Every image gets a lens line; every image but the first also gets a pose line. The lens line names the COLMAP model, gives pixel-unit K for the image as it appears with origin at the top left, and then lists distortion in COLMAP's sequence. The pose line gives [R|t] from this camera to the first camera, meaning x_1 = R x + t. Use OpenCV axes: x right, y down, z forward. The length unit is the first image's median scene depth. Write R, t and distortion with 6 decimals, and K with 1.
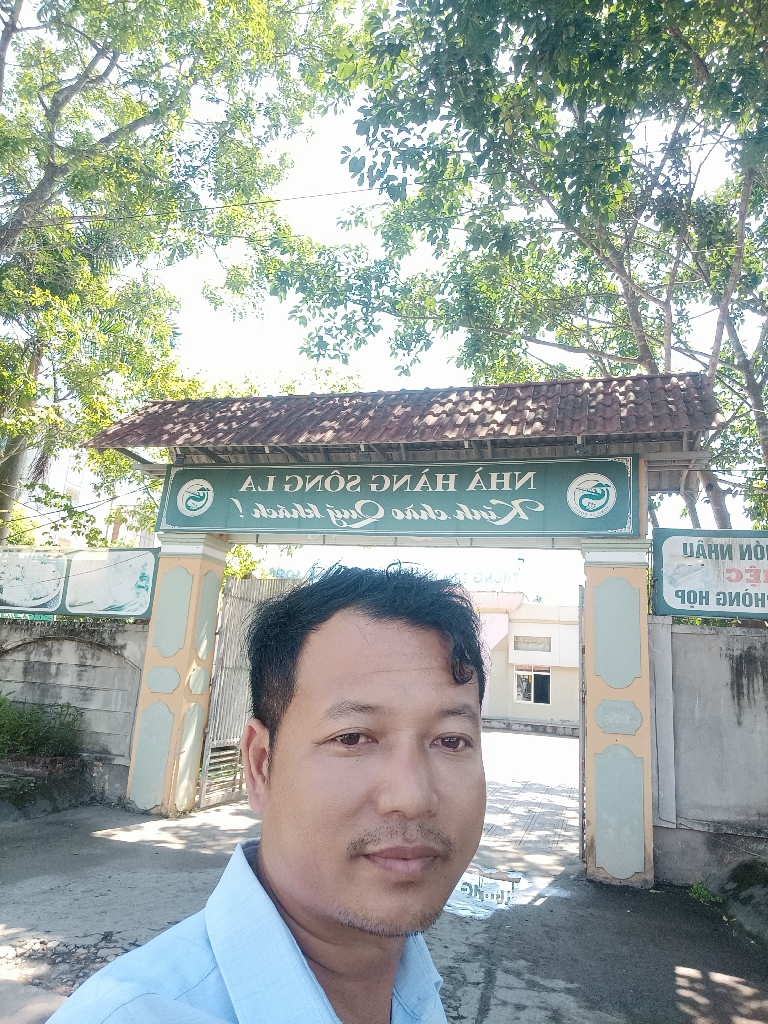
lens RADIAL K [[707.2, 0, 384.0], [0, 707.2, 512.0], [0, 0, 1]] dist [0.072488, -0.064716]
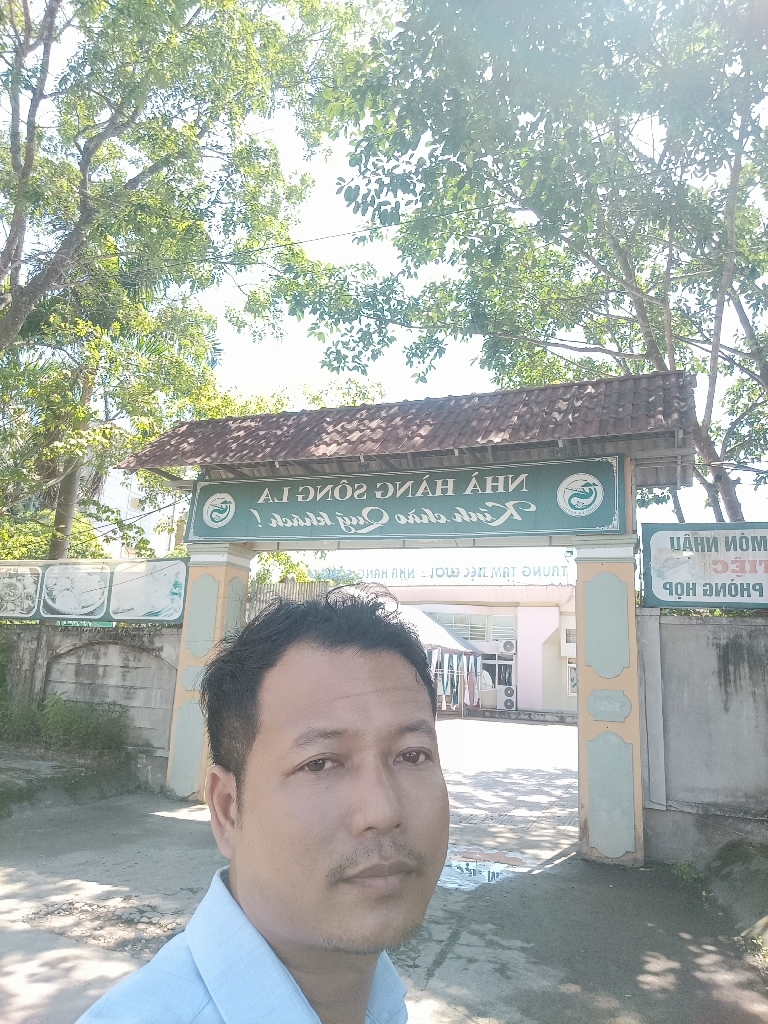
lens RADIAL K [[707.2, 0, 384.0], [0, 707.2, 512.0], [0, 0, 1]] dist [0.072488, -0.064716]
pose [[0.995488, -0.039439, -0.086307, 0.082283], [0.039791, 0.999205, 0.002361, -0.010437], [0.086146, -0.005784, 0.996266, -0.060548]]
